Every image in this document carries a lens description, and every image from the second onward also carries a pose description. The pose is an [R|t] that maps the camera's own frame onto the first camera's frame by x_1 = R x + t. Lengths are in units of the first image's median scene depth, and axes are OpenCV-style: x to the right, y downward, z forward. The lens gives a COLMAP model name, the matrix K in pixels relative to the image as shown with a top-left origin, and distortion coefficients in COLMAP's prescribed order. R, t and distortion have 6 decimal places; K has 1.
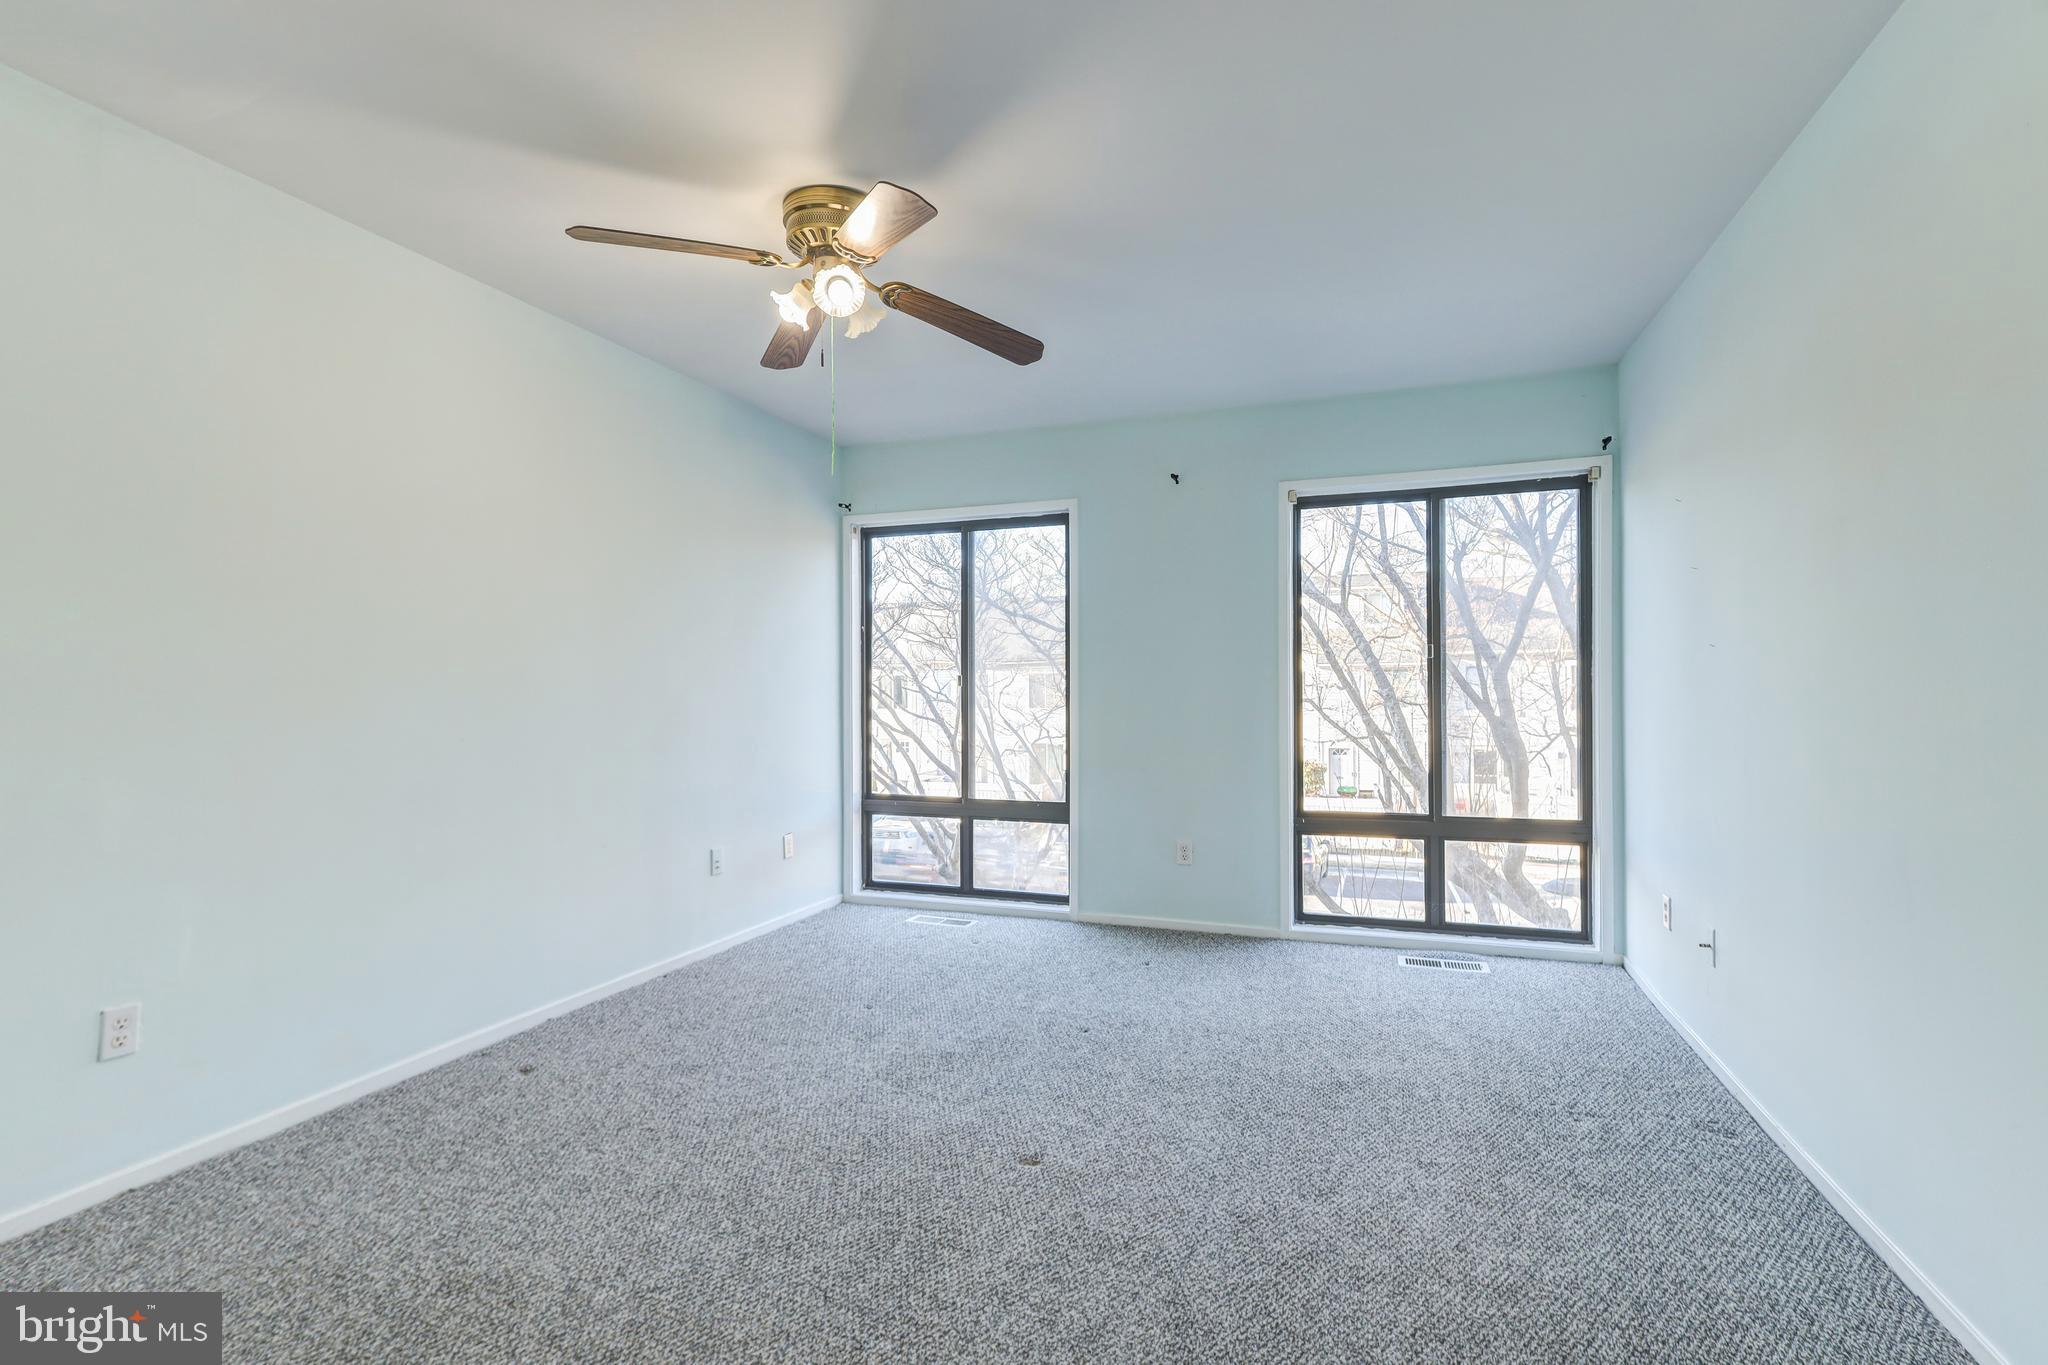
lens RADIAL K [[955.1, 0, 1021.0], [0, 955.1, 682.9], [0, 0, 1]] dist [0.007263, 0.001121]
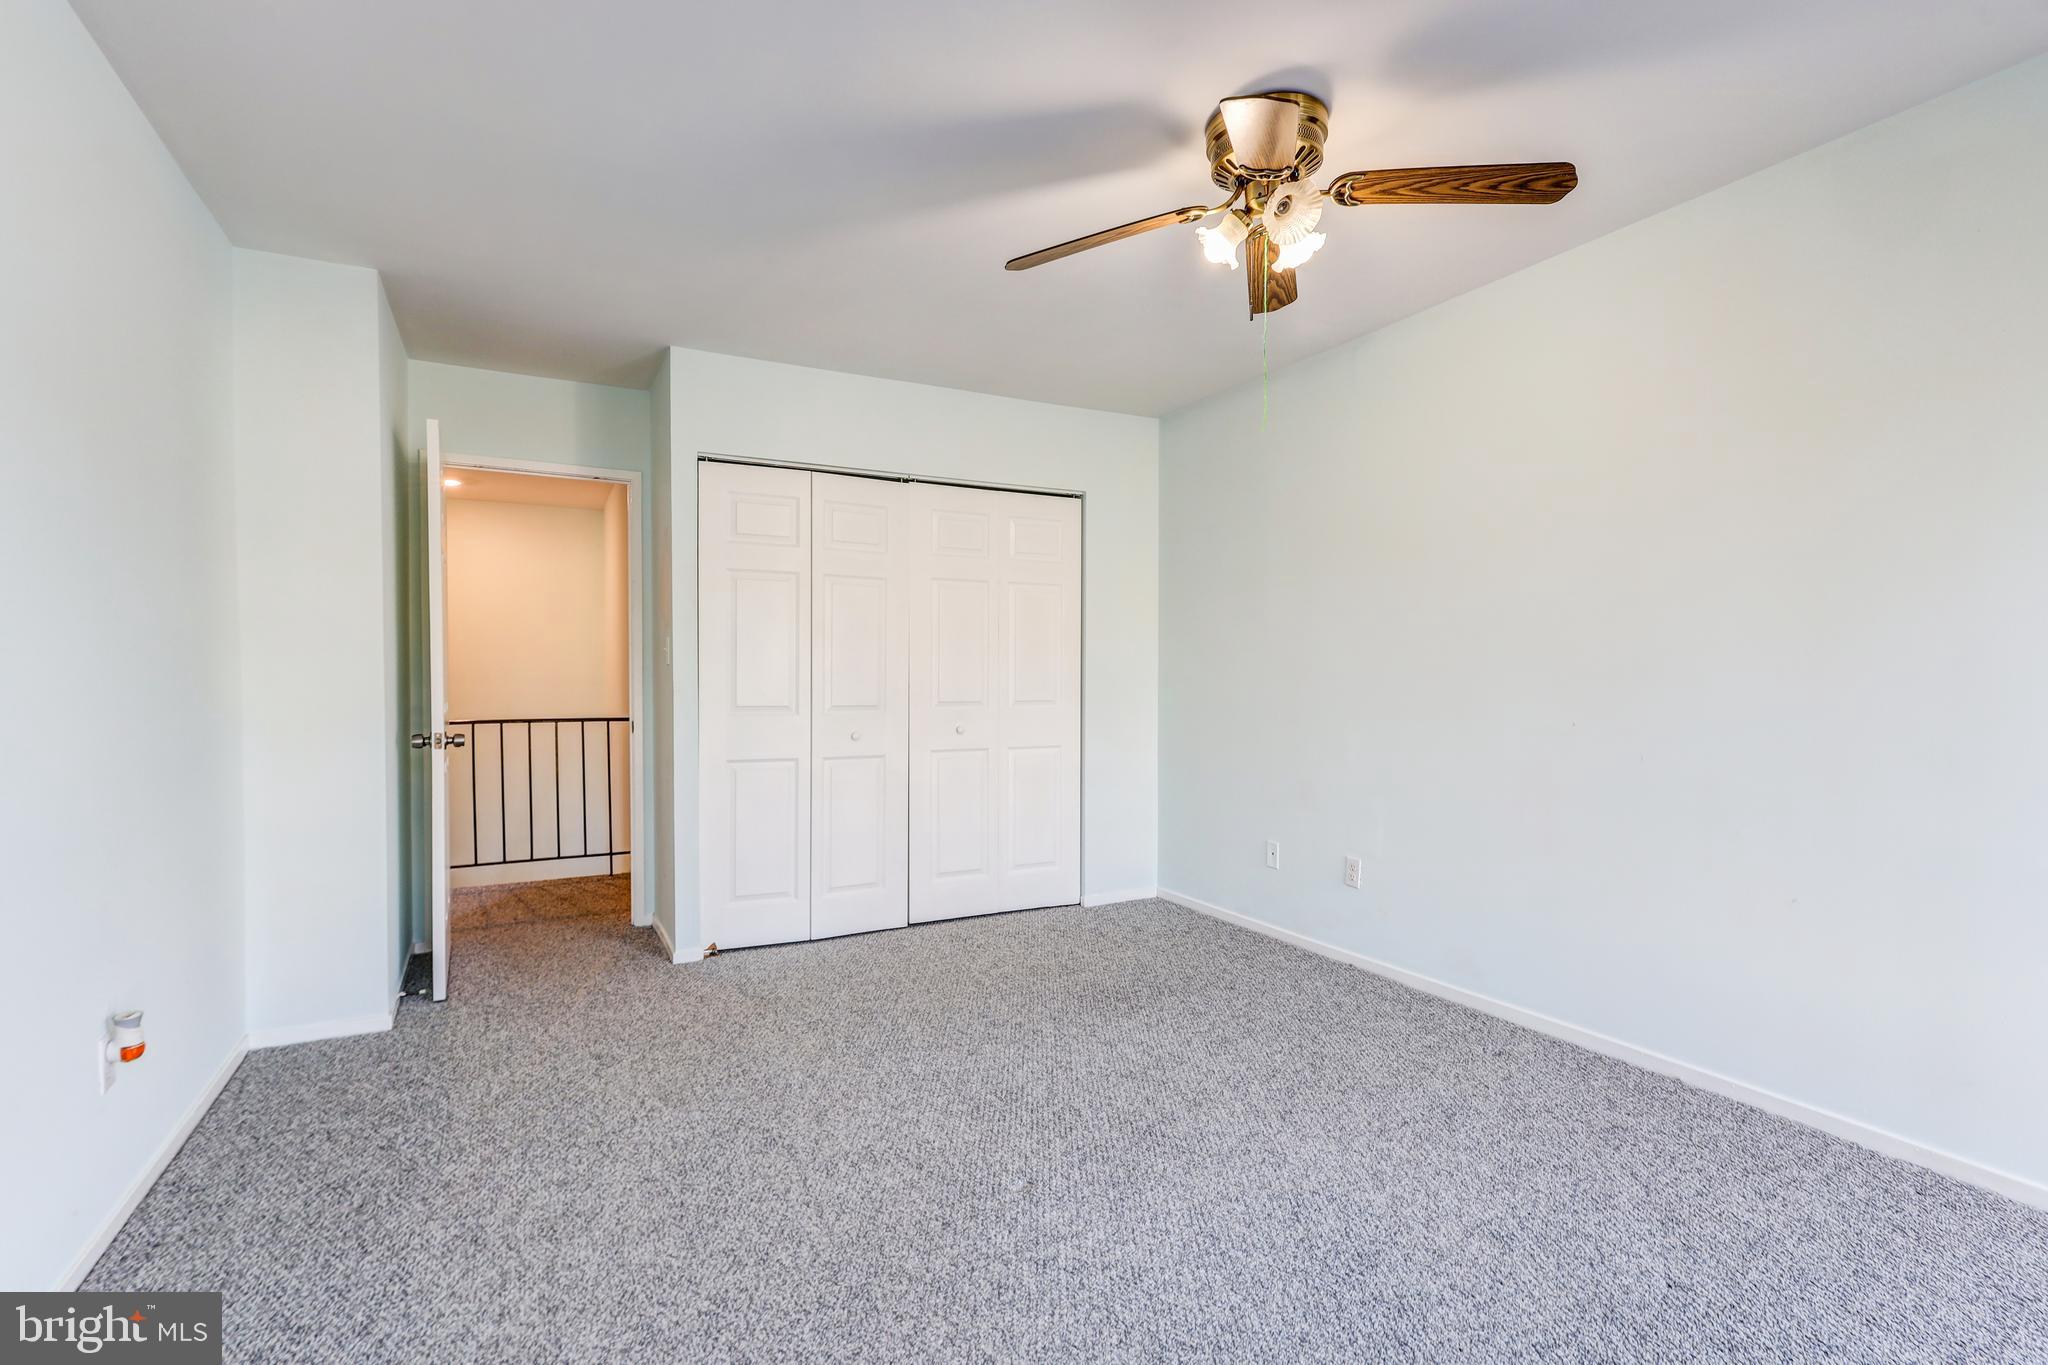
lens RADIAL K [[955.1, 0, 1018.9], [0, 955.1, 684.1], [0, 0, 1]] dist [0.007263, 0.001121]
pose [[-0.673872, 0.007469, -0.738811, 0.648142], [0.002275, 0.999965, 0.008034, 0.011154], [0.738845, 0.003733, -0.673865, 1.523887]]
